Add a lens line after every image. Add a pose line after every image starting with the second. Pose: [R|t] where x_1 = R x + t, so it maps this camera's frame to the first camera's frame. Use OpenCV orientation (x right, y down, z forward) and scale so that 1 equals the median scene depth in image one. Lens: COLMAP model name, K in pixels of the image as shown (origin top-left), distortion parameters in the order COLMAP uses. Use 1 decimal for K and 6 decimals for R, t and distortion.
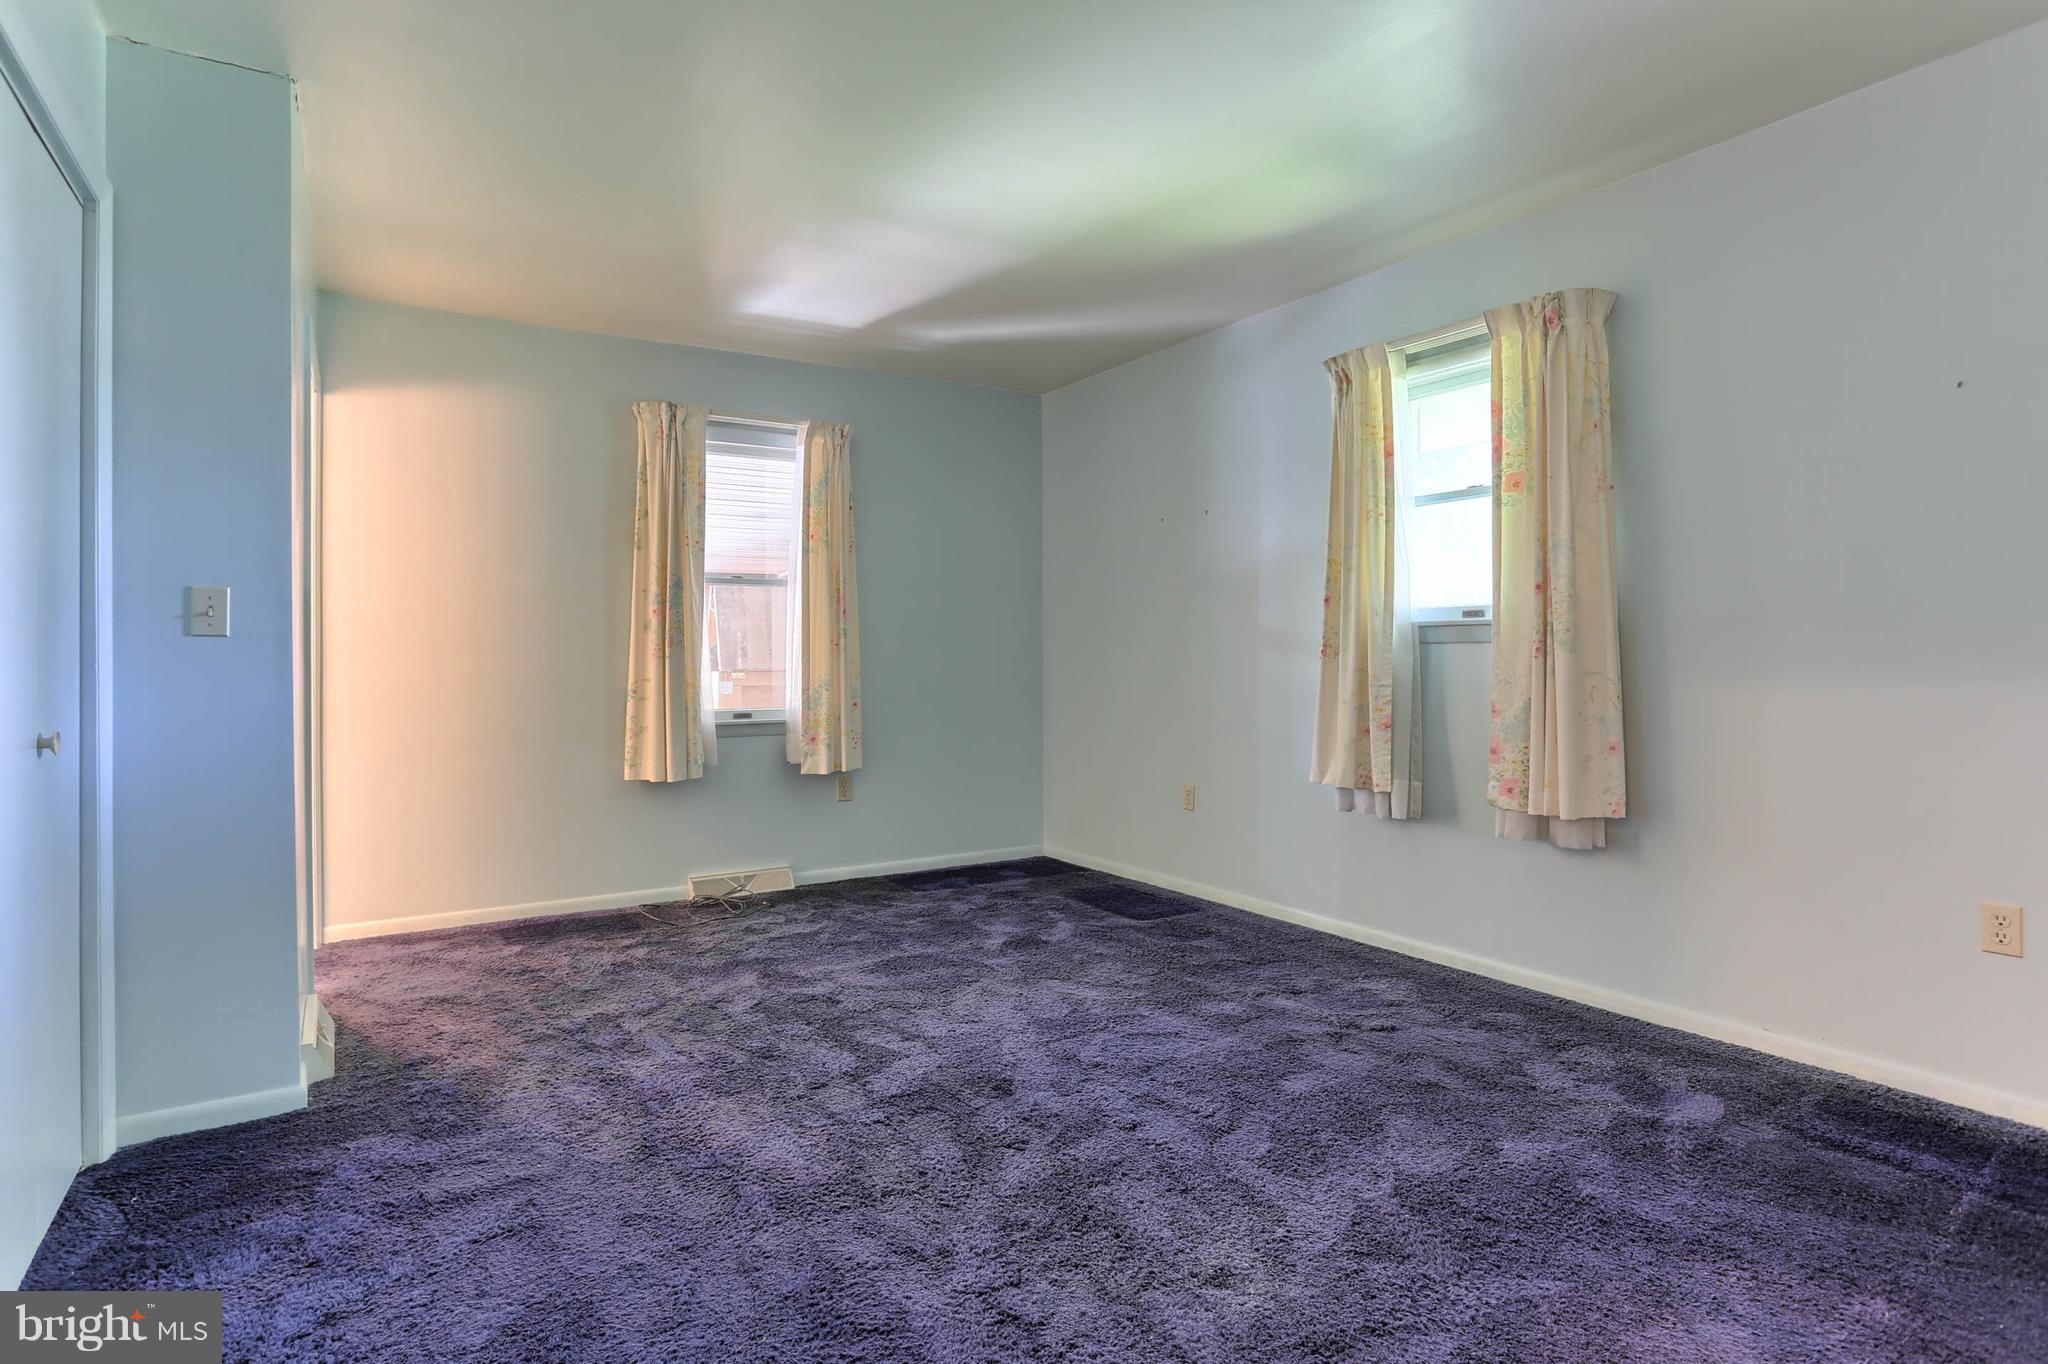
lens RADIAL K [[1082.1, 0, 1042.6], [0, 1082.1, 675.3], [0, 0, 1]] dist [-0.056900, 0.028624]
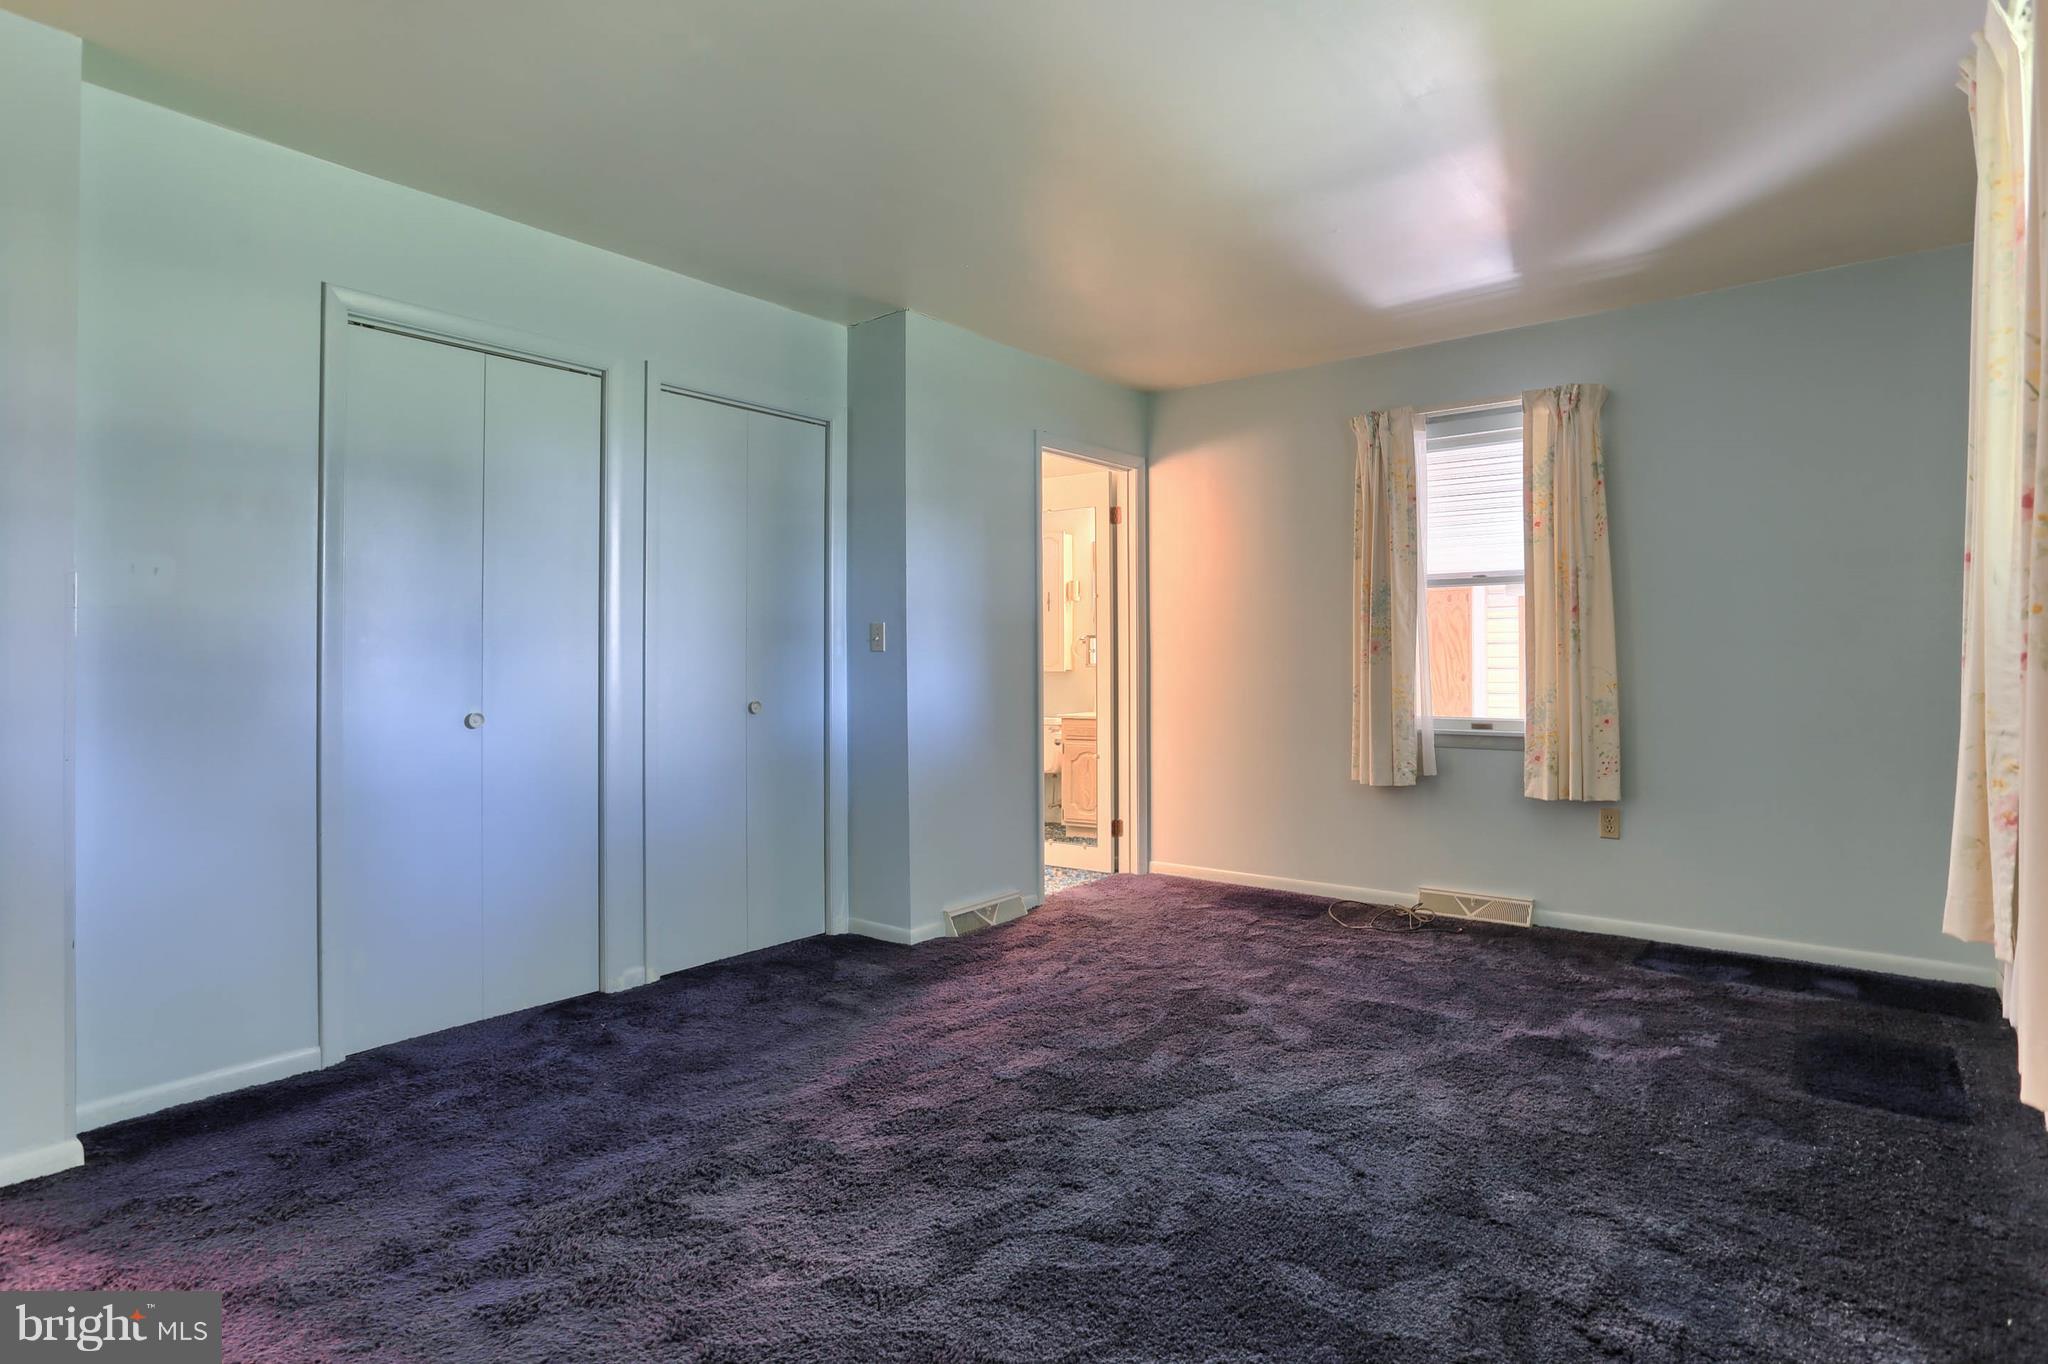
lens RADIAL K [[1082.1, 0, 1042.6], [0, 1082.1, 675.3], [0, 0, 1]] dist [-0.056900, 0.028624]
pose [[0.307677, 0.012588, -0.951408, 0.510822], [-0.011506, 0.999889, 0.009509, -0.011113], [0.951421, 0.008021, 0.307788, 0.380061]]
